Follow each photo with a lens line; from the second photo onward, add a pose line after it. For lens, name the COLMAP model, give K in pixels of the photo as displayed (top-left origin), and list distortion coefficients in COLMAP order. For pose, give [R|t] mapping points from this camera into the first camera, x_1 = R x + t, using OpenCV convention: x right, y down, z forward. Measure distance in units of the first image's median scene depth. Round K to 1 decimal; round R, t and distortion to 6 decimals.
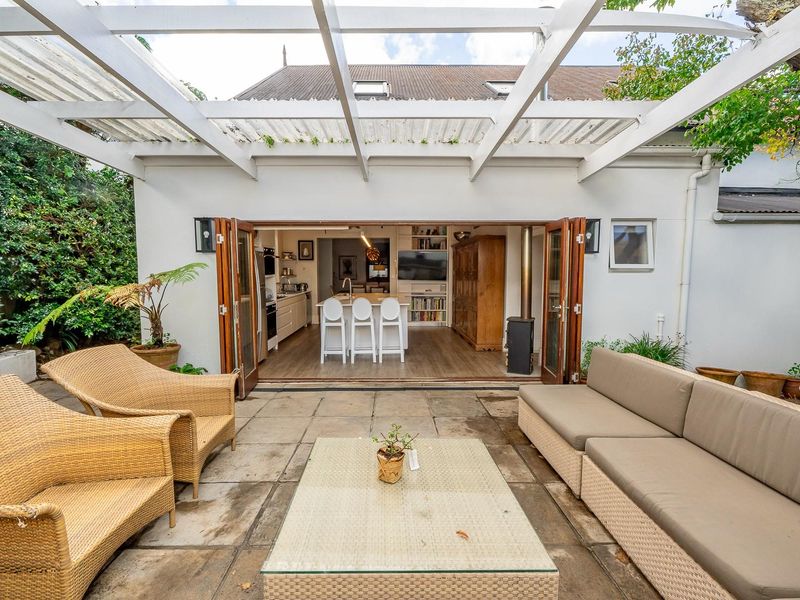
lens RADIAL K [[371.9, 0, 401.5], [0, 371.9, 298.2], [0, 0, 1]] dist [0.013057, -0.004263]
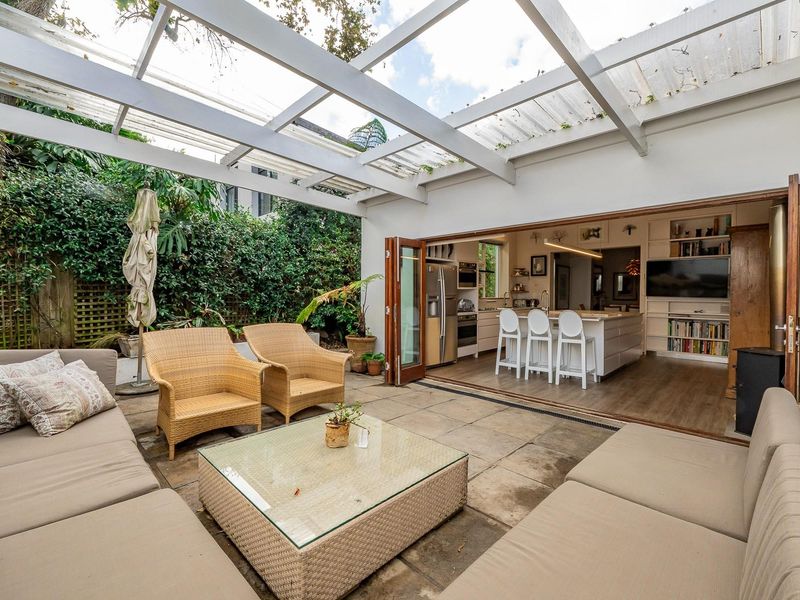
lens RADIAL K [[371.9, 0, 398.8], [0, 371.9, 297.8], [0, 0, 1]] dist [0.013057, -0.004263]
pose [[0.696326, 0.011103, -0.717640, 0.370451], [-0.057442, 0.997535, -0.040303, 0.030741], [0.715424, 0.069286, 0.695247, 0.128126]]
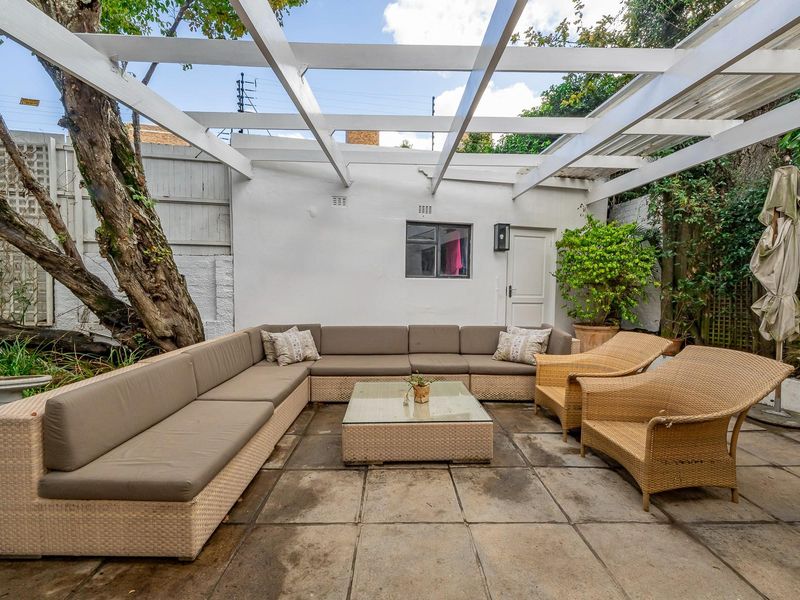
lens RADIAL K [[371.9, 0, 397.4], [0, 371.9, 300.5], [0, 0, 1]] dist [0.013057, -0.004263]
pose [[-0.999770, -0.009714, 0.019104, 0.018564], [-0.007537, 0.993803, 0.110901, -0.050825], [-0.020063, 0.110731, -0.993648, 1.040598]]
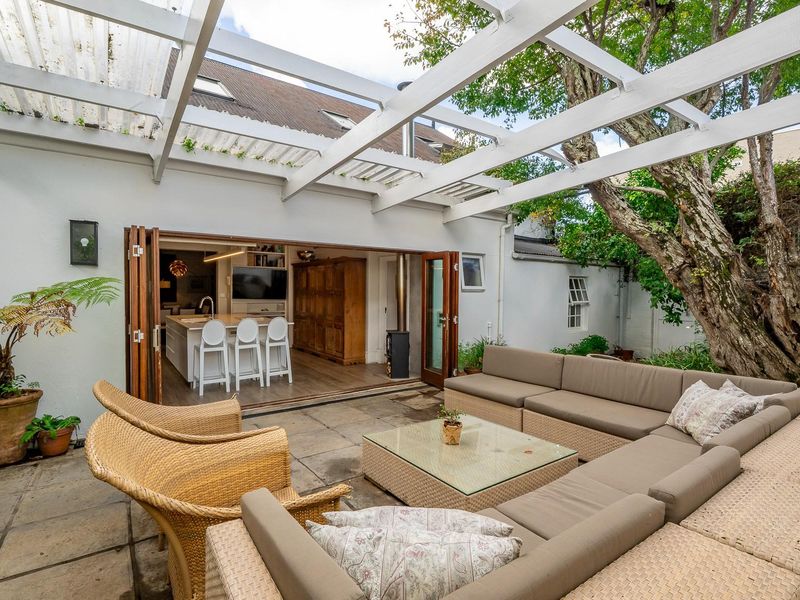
lens RADIAL K [[403.2, 0, 403.0], [0, 403.2, 297.4], [0, 0, 1]] dist [-0.001997, -0.001290]
pose [[0.823144, -0.005147, 0.567809, -0.421560], [0.034052, 0.998607, -0.040312, 0.000496], [-0.566810, 0.052517, 0.822173, -0.062177]]
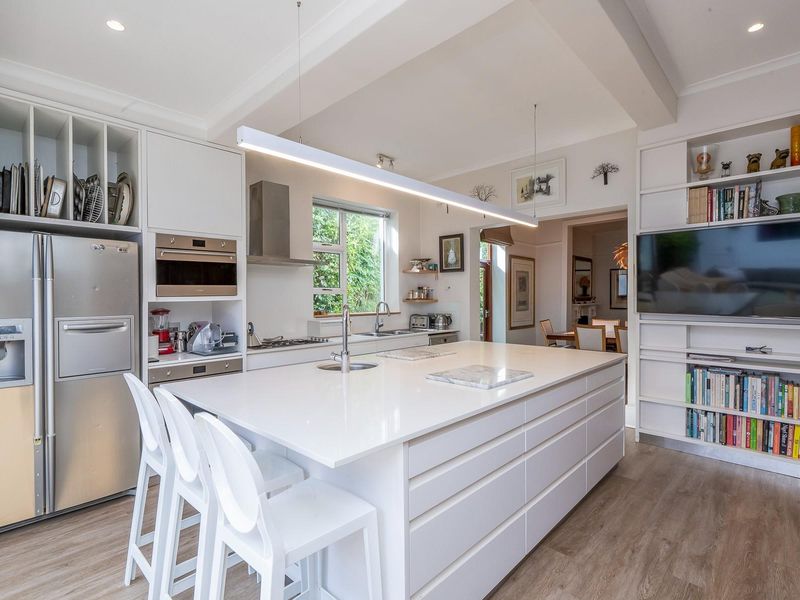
lens RADIAL K [[403.2, 0, 395.9], [0, 403.2, 297.9], [0, 0, 1]] dist [-0.001997, -0.001290]
pose [[0.689368, -0.002652, -0.724406, 0.210457], [-0.050345, 0.997400, -0.051561, -0.060894], [0.722660, 0.072015, 0.687442, 1.073285]]
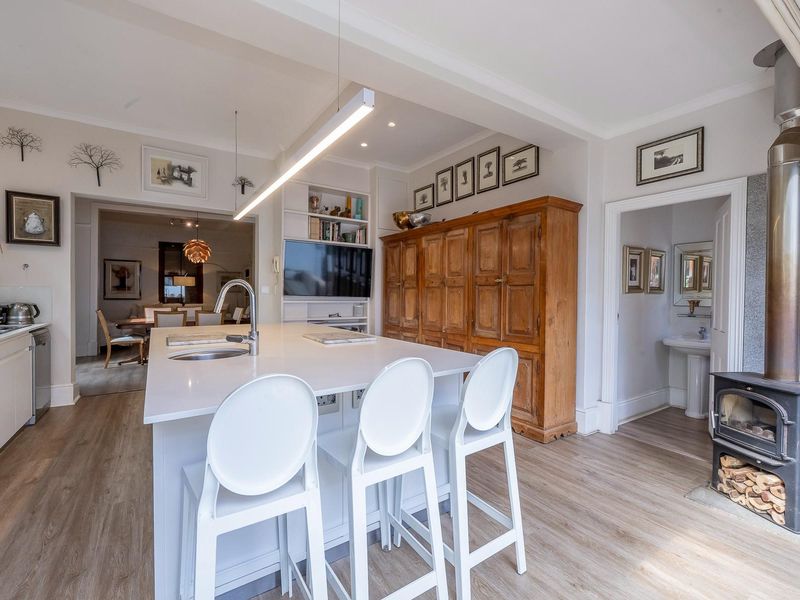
lens RADIAL K [[371.9, 0, 393.6], [0, 371.9, 296.5], [0, 0, 1]] dist [0.013057, -0.004263]
pose [[0.857481, 0.003315, 0.514506, -0.267175], [0.030732, 0.997864, -0.057648, -0.028185], [-0.513598, 0.065243, 0.855547, 0.935674]]
